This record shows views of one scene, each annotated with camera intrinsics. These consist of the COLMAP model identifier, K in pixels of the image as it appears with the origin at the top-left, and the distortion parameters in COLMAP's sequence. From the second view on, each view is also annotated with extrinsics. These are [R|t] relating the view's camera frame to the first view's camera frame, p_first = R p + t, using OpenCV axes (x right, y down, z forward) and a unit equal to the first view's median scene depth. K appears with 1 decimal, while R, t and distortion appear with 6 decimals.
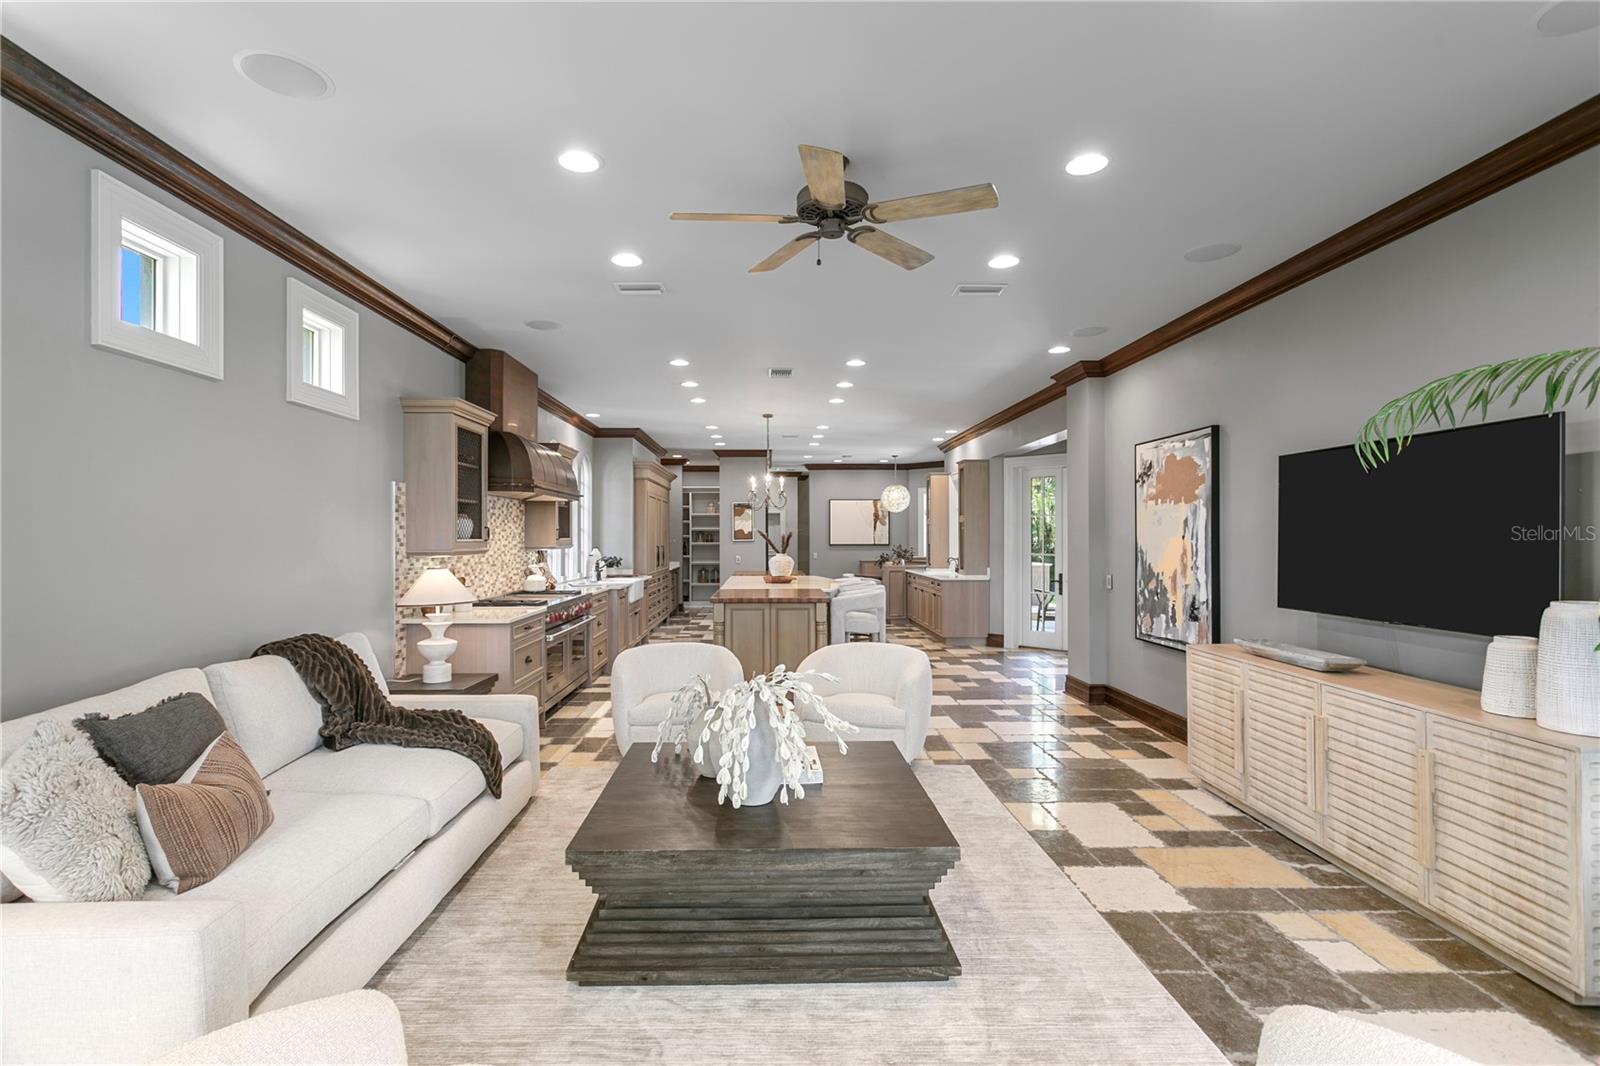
lens RADIAL K [[760.2, 0, 772.5], [0, 760.2, 533.4], [0, 0, 1]] dist [-0.001673, 0.003417]
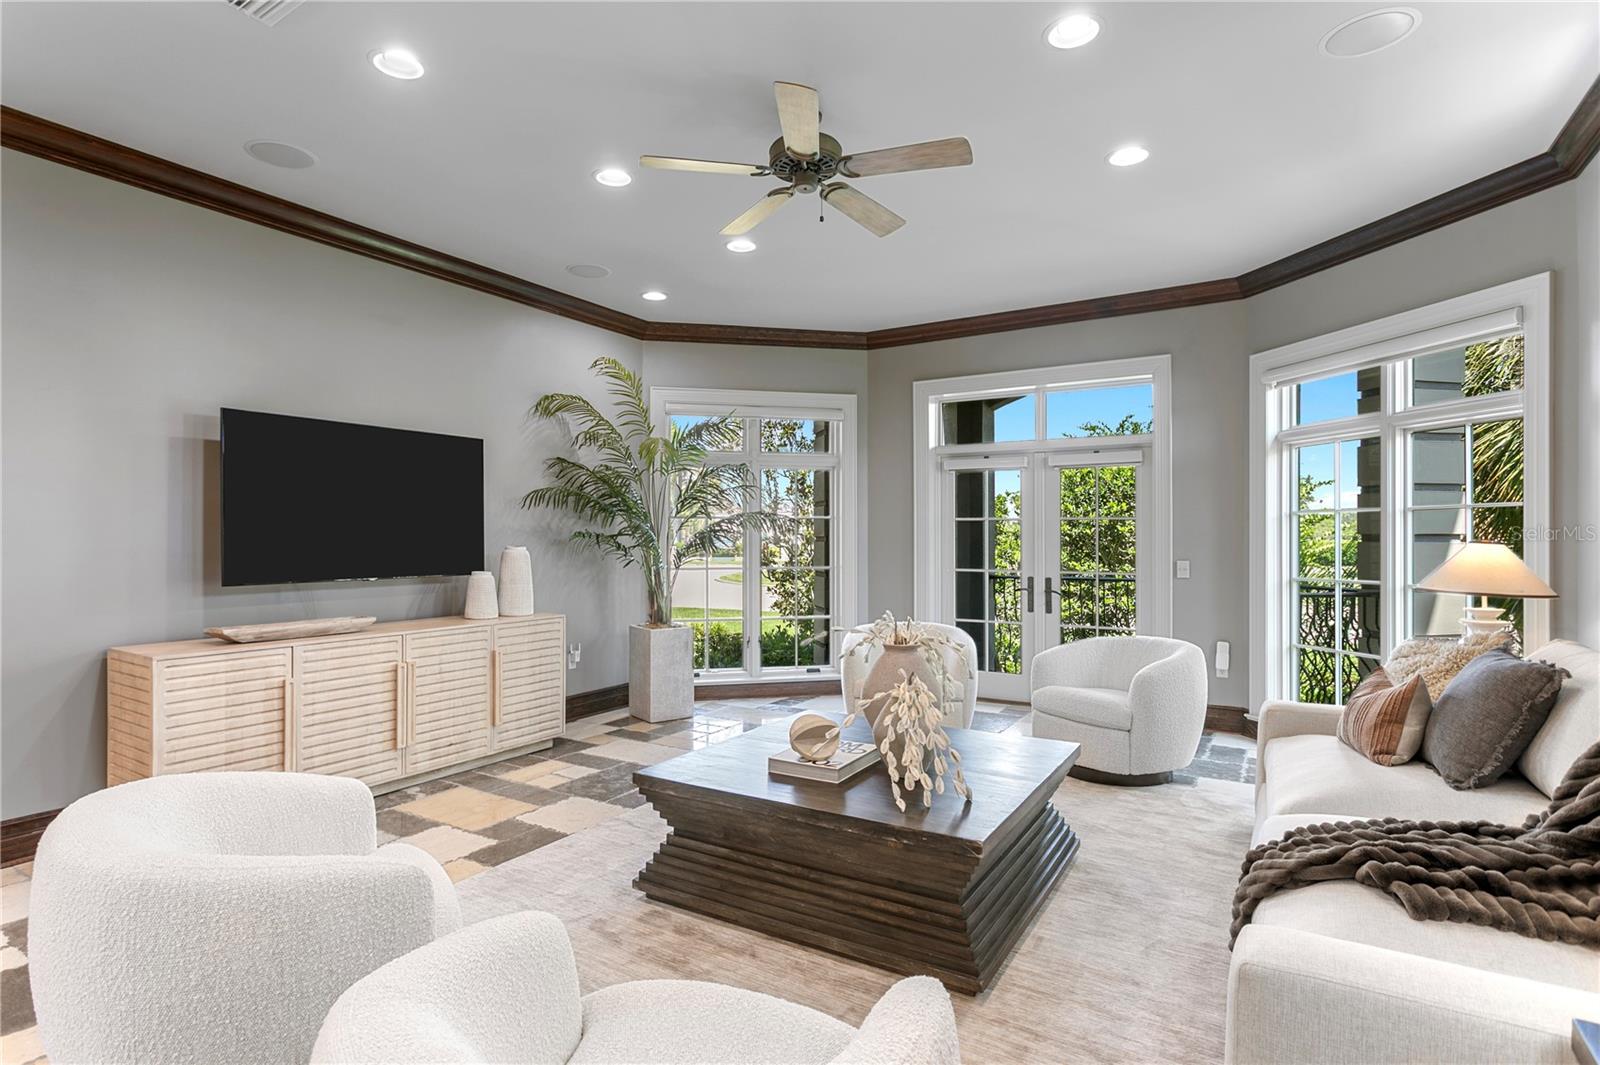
lens RADIAL K [[809.1, 0, 788.2], [0, 809.1, 536.6], [0, 0, 1]] dist [-0.016165, -0.000411]
pose [[-0.846649, 0.002427, 0.532147, -0.242731], [0.001182, 0.999996, -0.002679, 0.031705], [-0.532151, -0.001639, -0.846648, 1.010868]]
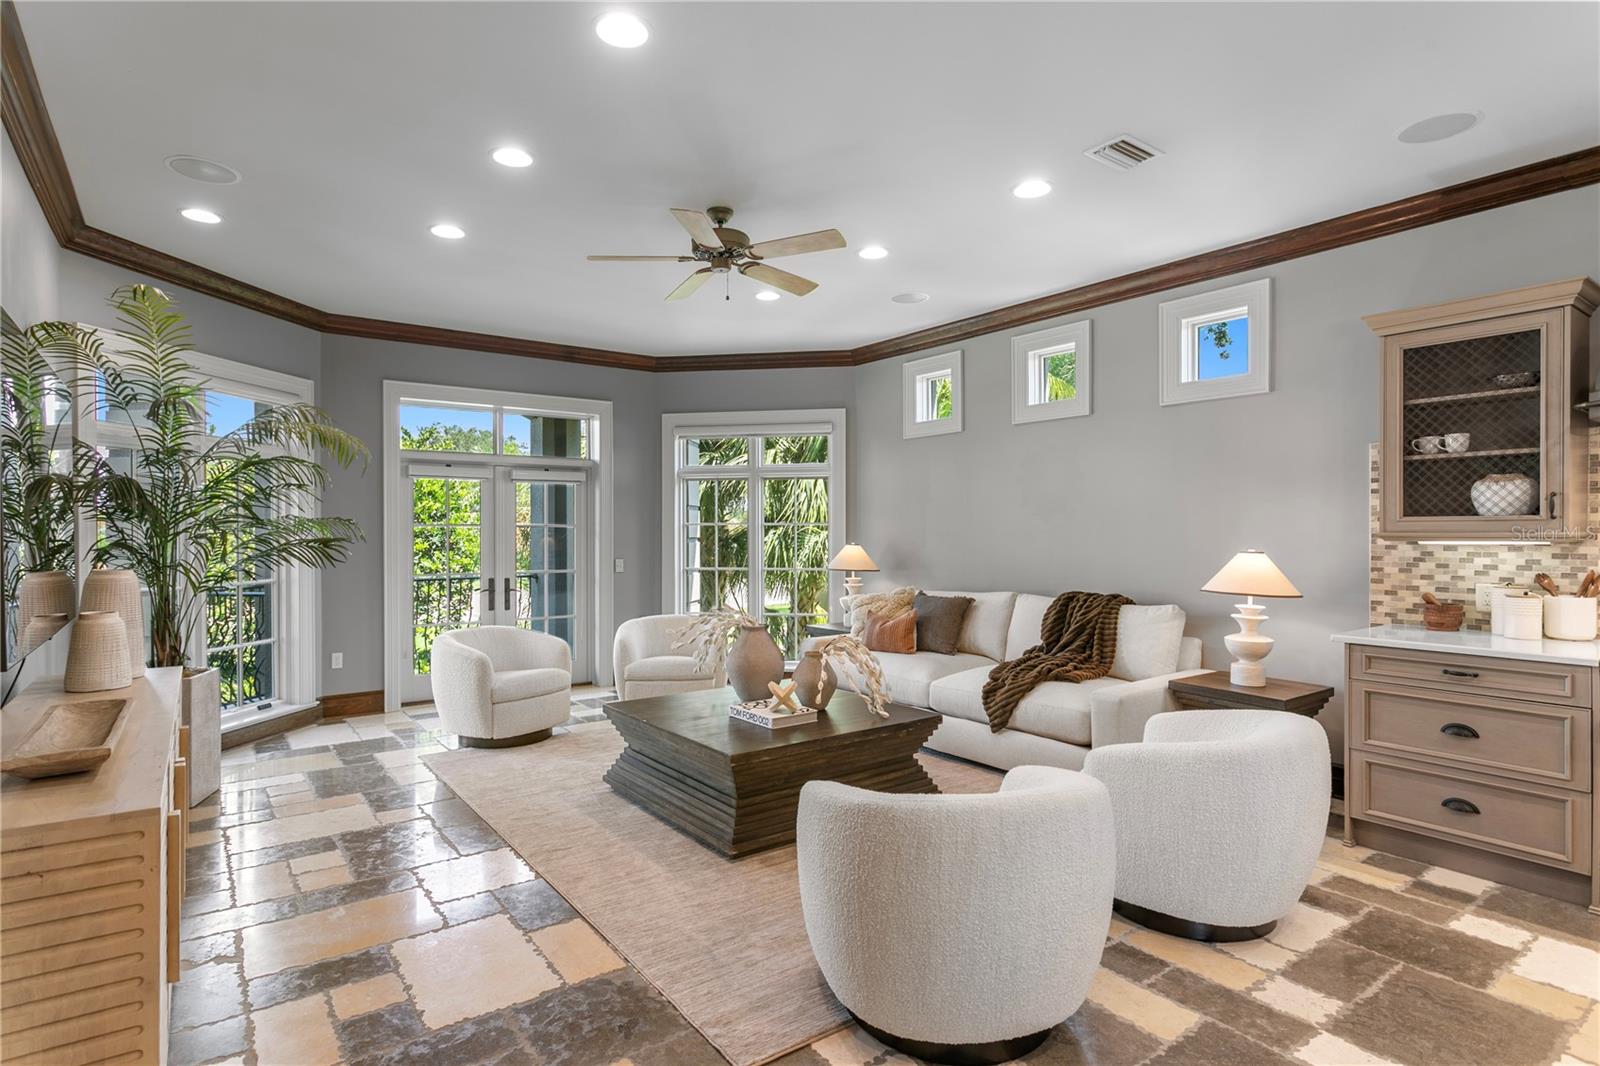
lens RADIAL K [[809.1, 0, 770.7], [0, 809.1, 528.1], [0, 0, 1]] dist [-0.016165, -0.000411]
pose [[-0.820177, -0.000372, -0.572109, 0.407307], [0.003690, 0.999976, -0.005940, 0.017783], [0.572098, -0.006983, -0.820156, 1.130246]]
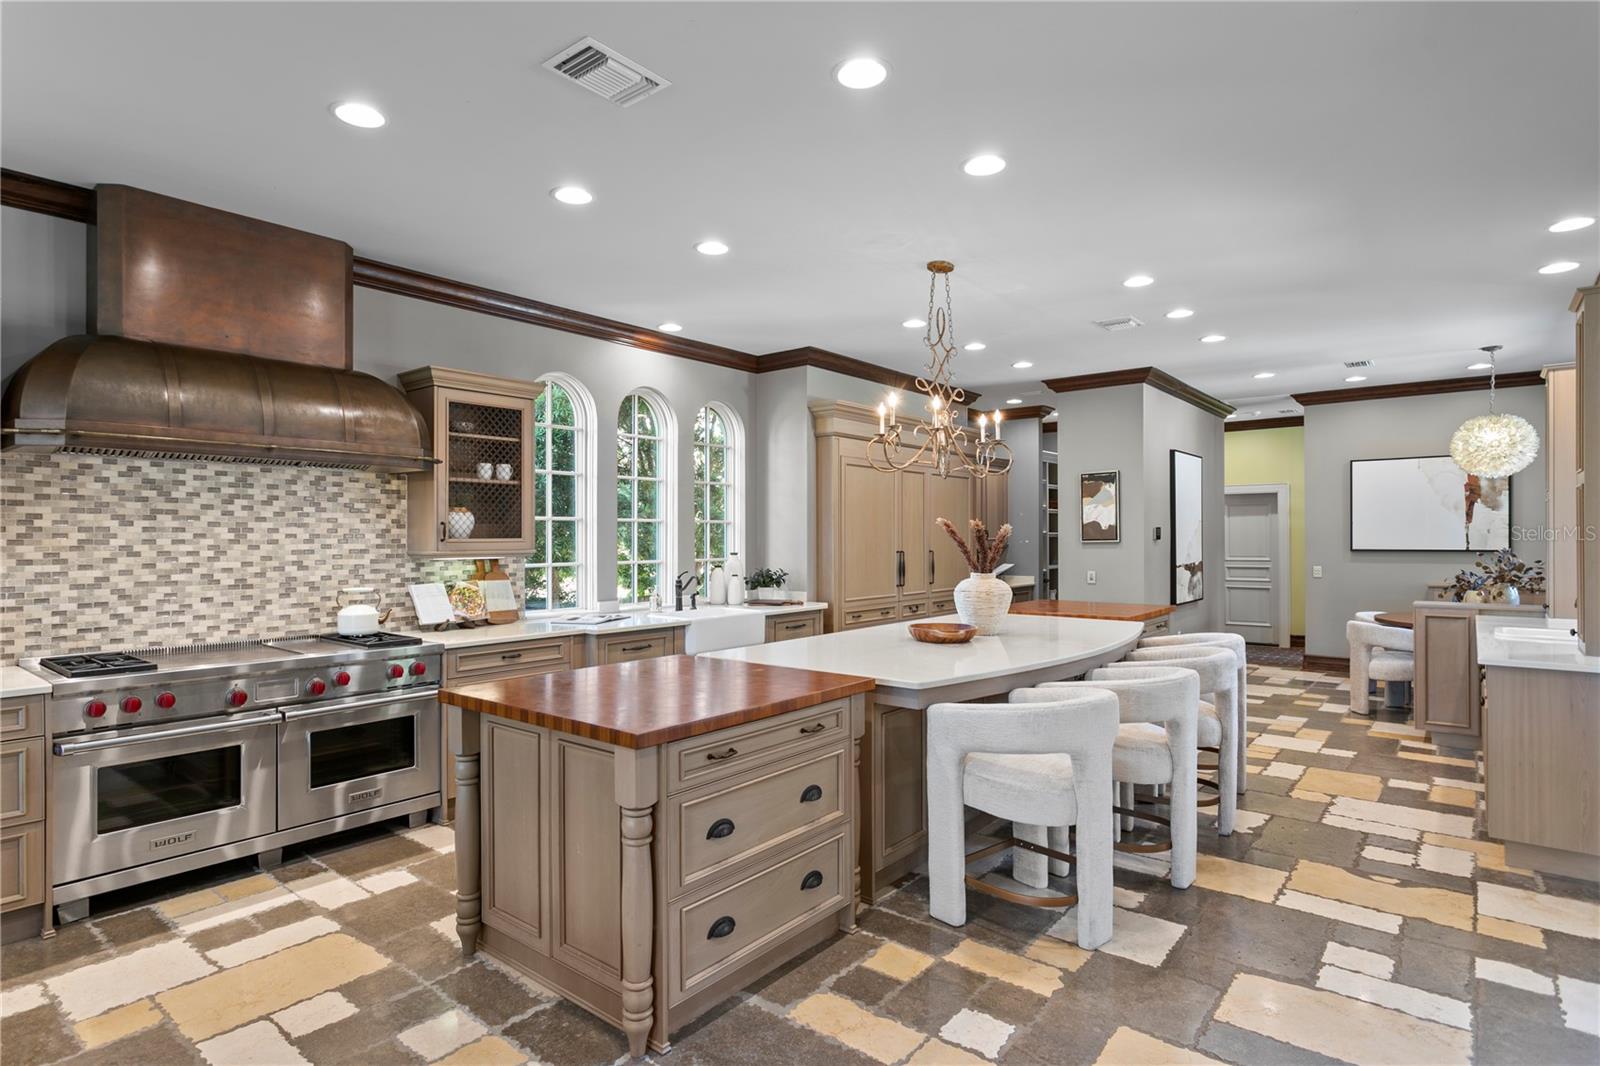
lens RADIAL K [[839.2, 0, 769.8], [0, 839.2, 536.0], [0, 0, 1]] dist [-0.000707, 0.000884]
pose [[0.760954, -0.000453, -0.648806, 0.393139], [0.004290, 0.999981, 0.004332, 0.003487], [0.648792, -0.006080, 0.760942, 0.913290]]
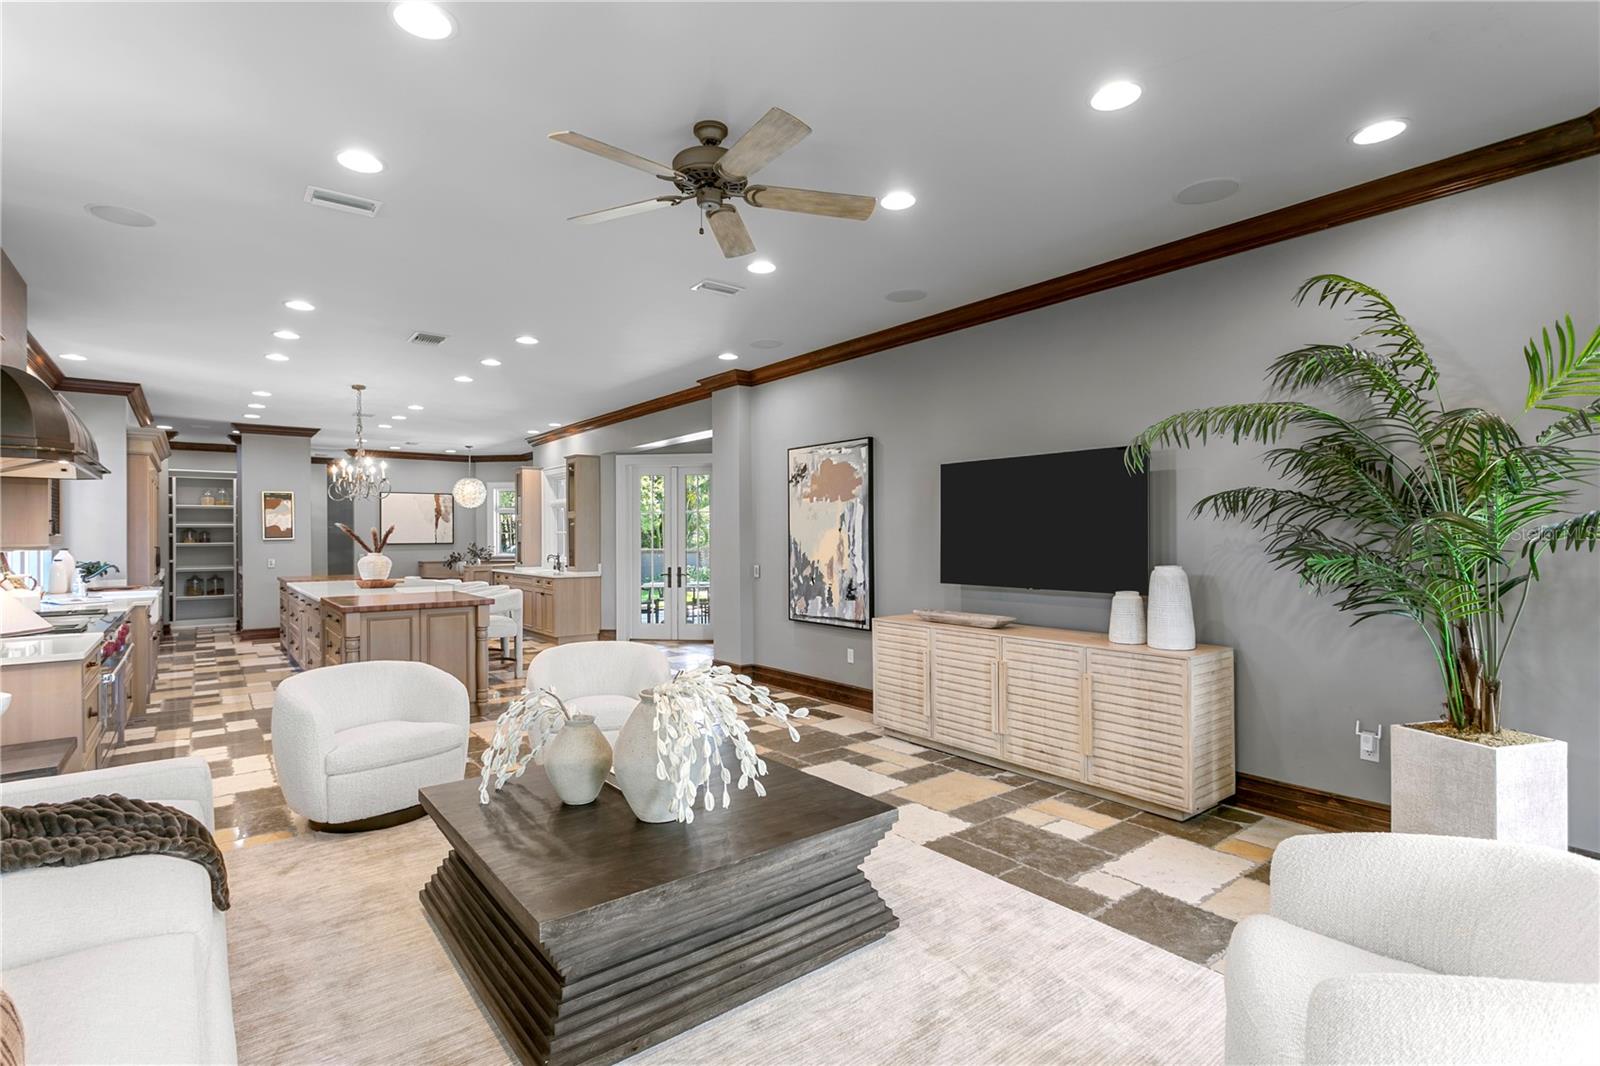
lens RADIAL K [[760.2, 0, 777.9], [0, 760.2, 534.8], [0, 0, 1]] dist [-0.001673, 0.003417]
pose [[0.799941, -0.002661, 0.600072, -0.227507], [0.001832, 0.999996, 0.001992, 0.009361], [-0.600075, -0.000494, 0.799943, 0.101498]]
